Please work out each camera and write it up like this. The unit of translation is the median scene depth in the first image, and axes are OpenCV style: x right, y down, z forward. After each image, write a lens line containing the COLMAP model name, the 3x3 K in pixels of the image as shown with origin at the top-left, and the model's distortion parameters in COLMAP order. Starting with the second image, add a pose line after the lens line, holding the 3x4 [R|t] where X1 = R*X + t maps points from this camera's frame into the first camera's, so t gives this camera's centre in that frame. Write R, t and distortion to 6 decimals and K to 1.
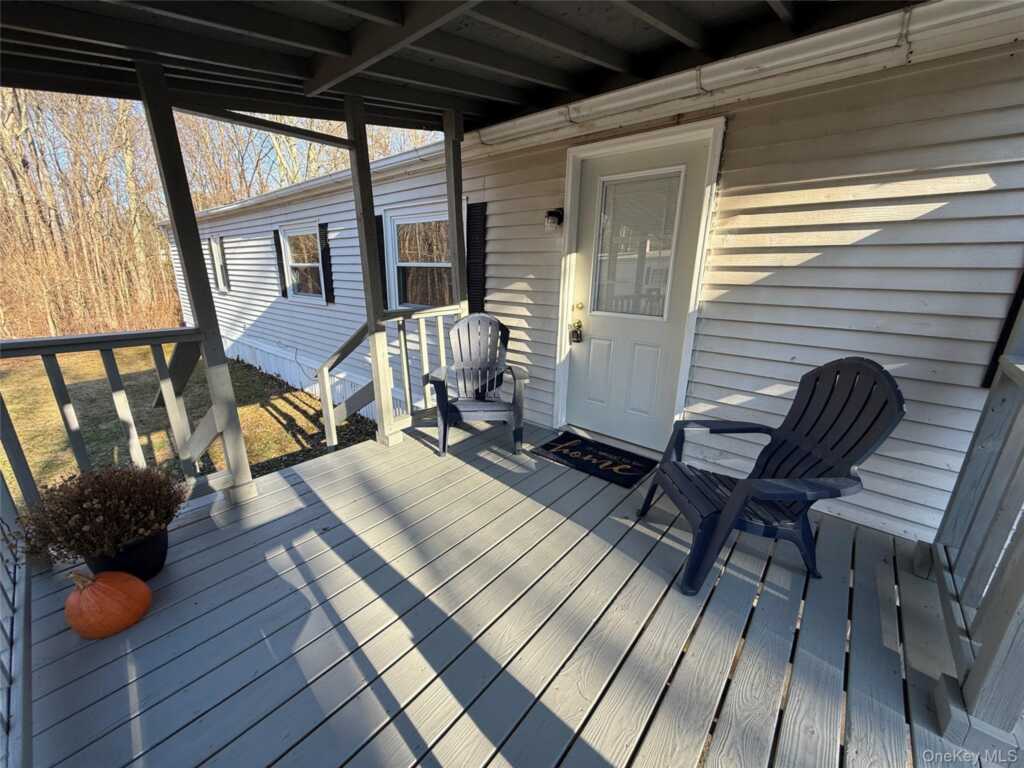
lens RADIAL K [[406.9, 0, 508.9], [0, 406.9, 384.5], [0, 0, 1]] dist [-0.000118, -0.000228]
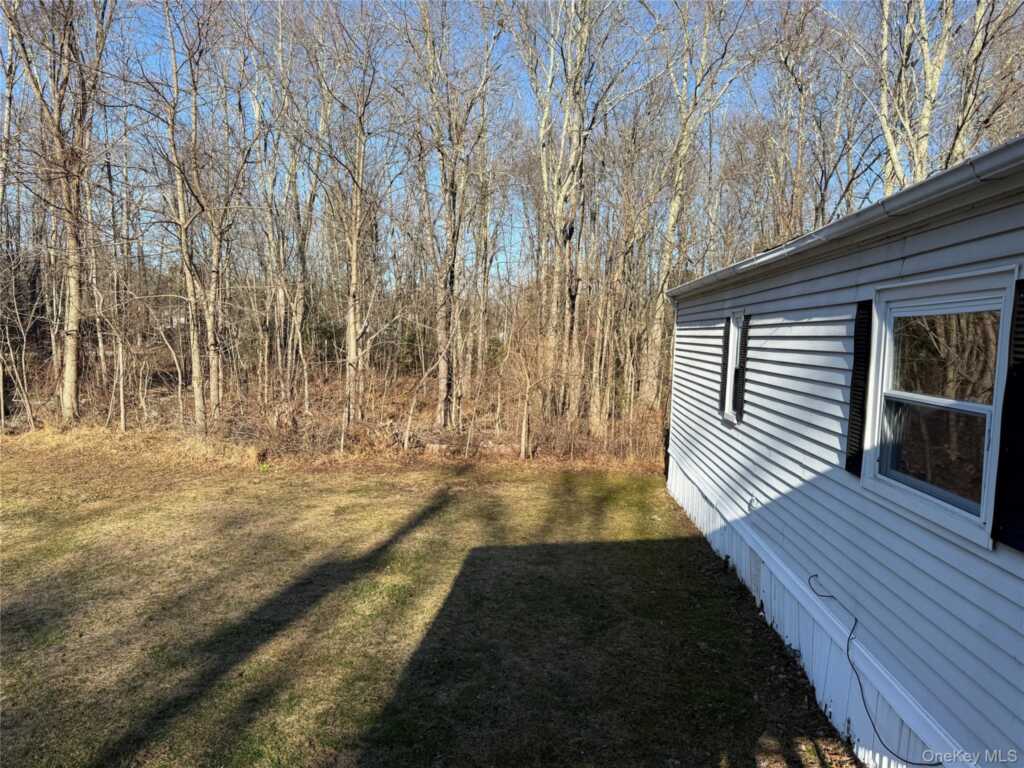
lens RADIAL K [[718.6, 0, 511.6], [0, 718.6, 386.5], [0, 0, 1]] dist [0.009107, 0.002261]
pose [[0.593605, 0.065206, -0.802110, -0.212809], [-0.245045, 0.964027, -0.102977, -0.145194], [0.766542, 0.257681, 0.588230, 0.354876]]
